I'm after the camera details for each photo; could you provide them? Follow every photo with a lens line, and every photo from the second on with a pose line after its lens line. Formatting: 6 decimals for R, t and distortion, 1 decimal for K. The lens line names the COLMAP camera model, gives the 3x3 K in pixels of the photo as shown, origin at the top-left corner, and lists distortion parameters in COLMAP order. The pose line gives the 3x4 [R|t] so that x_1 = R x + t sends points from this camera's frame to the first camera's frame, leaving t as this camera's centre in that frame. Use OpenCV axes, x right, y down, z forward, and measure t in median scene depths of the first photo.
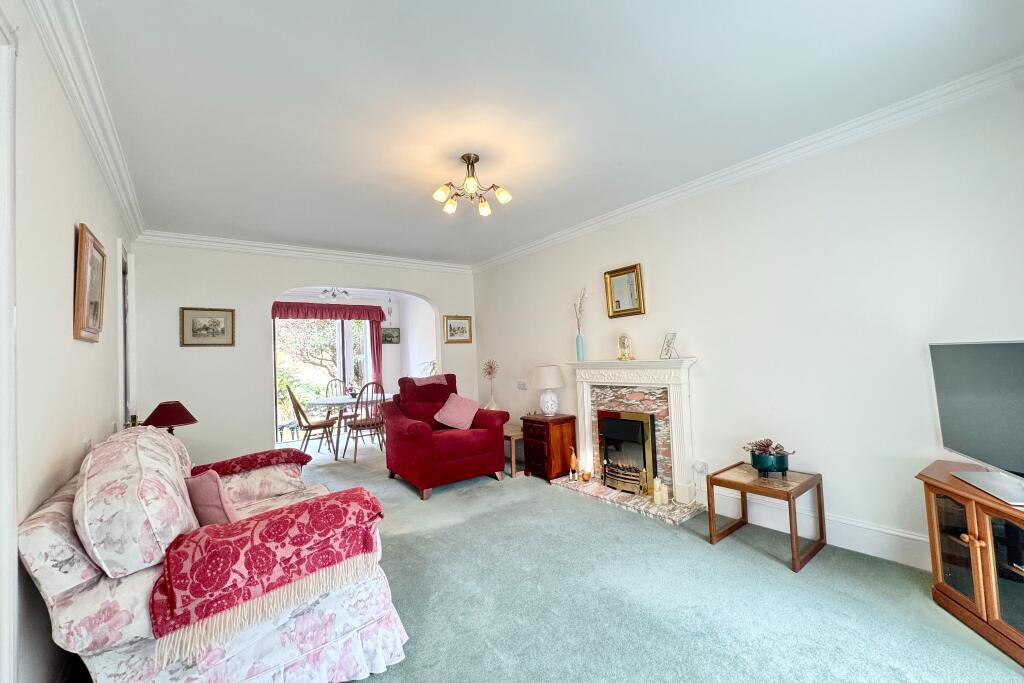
lens RADIAL K [[412.4, 0, 514.0], [0, 412.4, 338.8], [0, 0, 1]] dist [-0.000415, -0.000017]
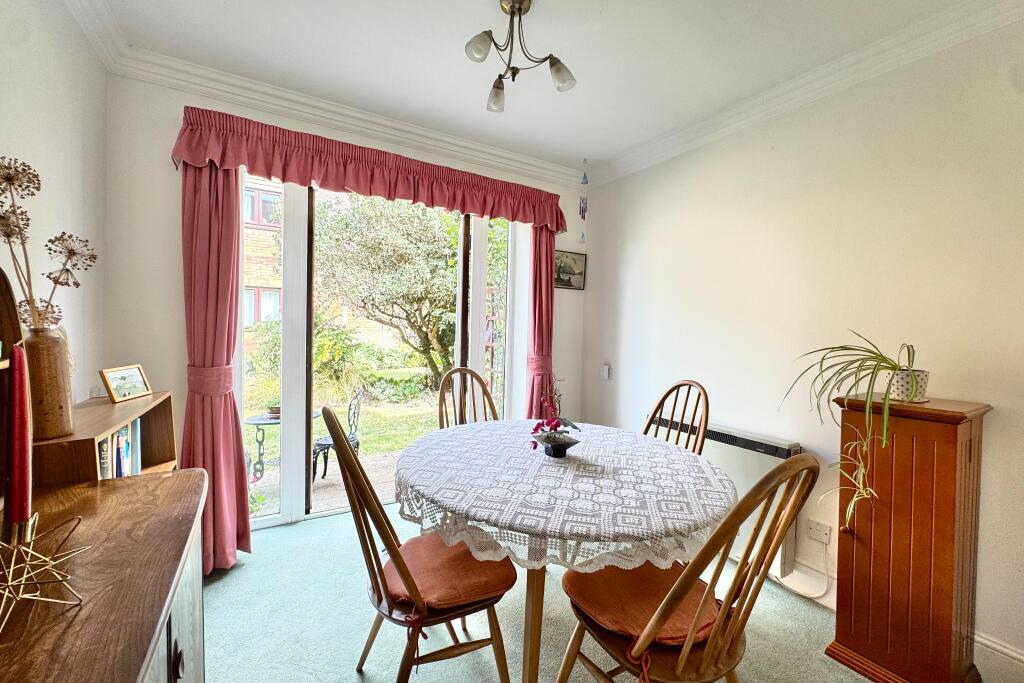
lens RADIAL K [[412.4, 0, 514.0], [0, 412.4, 338.8], [0, 0, 1]] dist [-0.000415, -0.000017]
pose [[0.990489, 0.076980, -0.114045, -0.256165], [-0.068583, 0.994760, 0.075815, 0.029780], [0.119284, -0.067273, 0.990579, 0.476829]]
